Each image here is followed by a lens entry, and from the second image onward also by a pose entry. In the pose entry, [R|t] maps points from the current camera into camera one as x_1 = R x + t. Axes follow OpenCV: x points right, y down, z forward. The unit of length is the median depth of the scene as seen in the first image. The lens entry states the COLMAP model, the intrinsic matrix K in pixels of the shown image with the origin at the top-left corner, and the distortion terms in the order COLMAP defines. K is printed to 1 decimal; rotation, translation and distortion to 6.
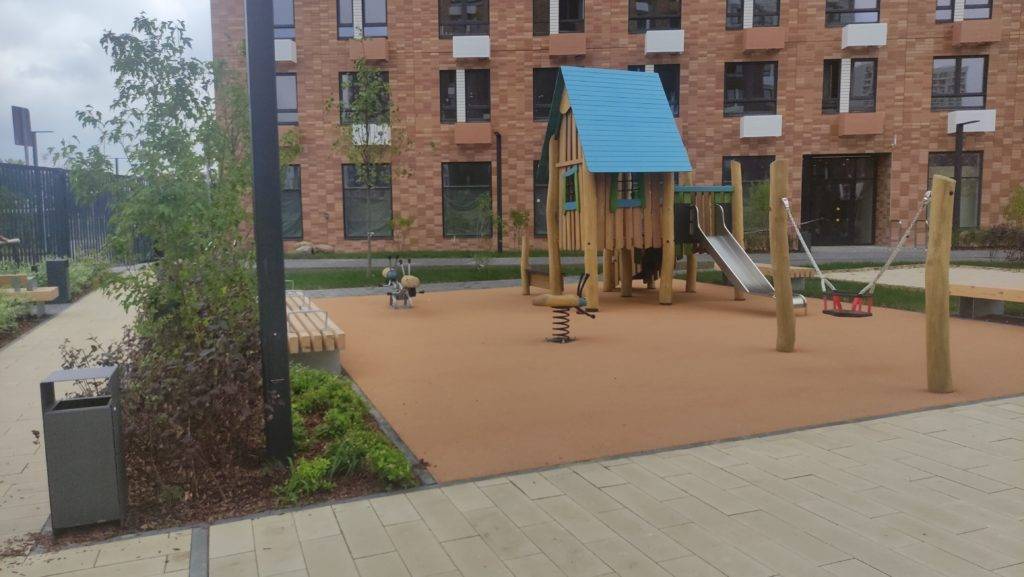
lens RADIAL K [[770.0, 0, 524.3], [0, 770.0, 321.8], [0, 0, 1]] dist [0.011933, -0.010640]
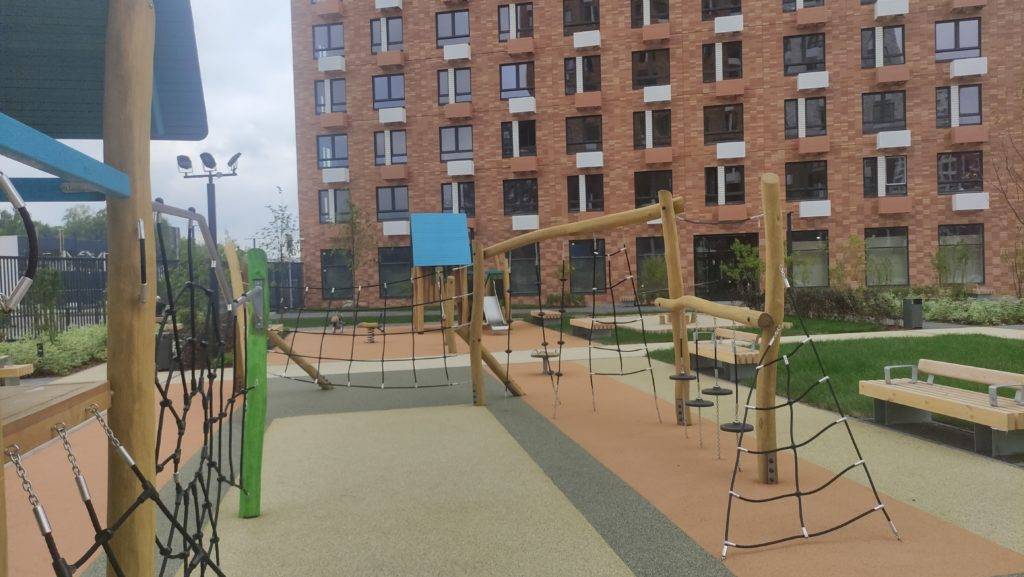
lens RADIAL K [[773.1, 0, 512.1], [0, 773.1, 300.6], [0, 0, 1]] dist [0.058260, -0.076534]
pose [[0.981540, -0.006236, -0.191154, 0.307371], [-0.013278, 0.994835, -0.100632, 0.041346], [0.190794, 0.101313, 0.976388, -0.392855]]
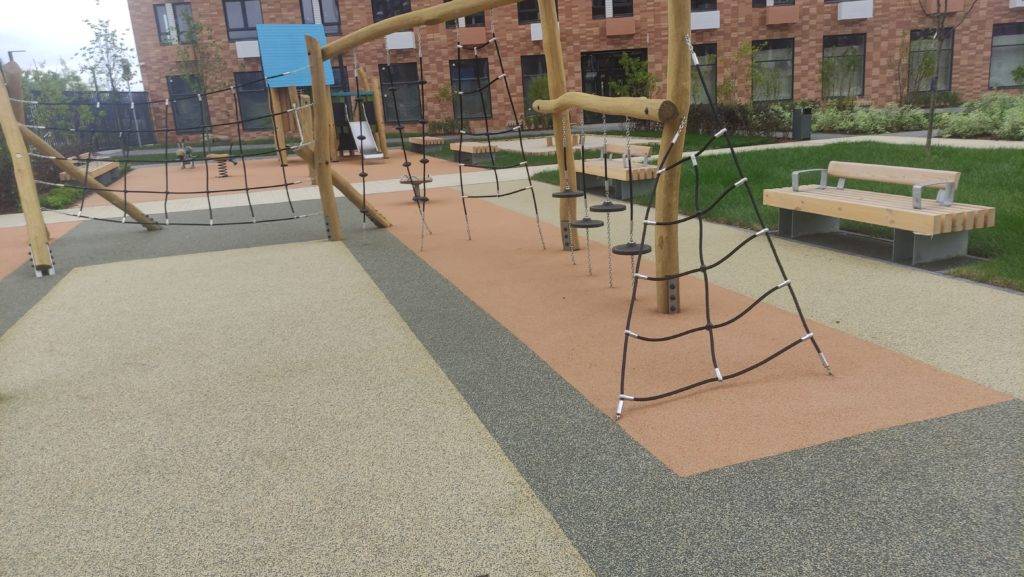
lens RADIAL K [[778.2, 0, 521.0], [0, 778.2, 272.6], [0, 0, 1]] dist [0.025104, -0.003346]
pose [[0.998483, -0.029185, -0.046693, 0.310941], [0.032758, 0.996439, 0.077688, 0.045775], [0.044259, -0.079100, 0.995884, -0.328546]]
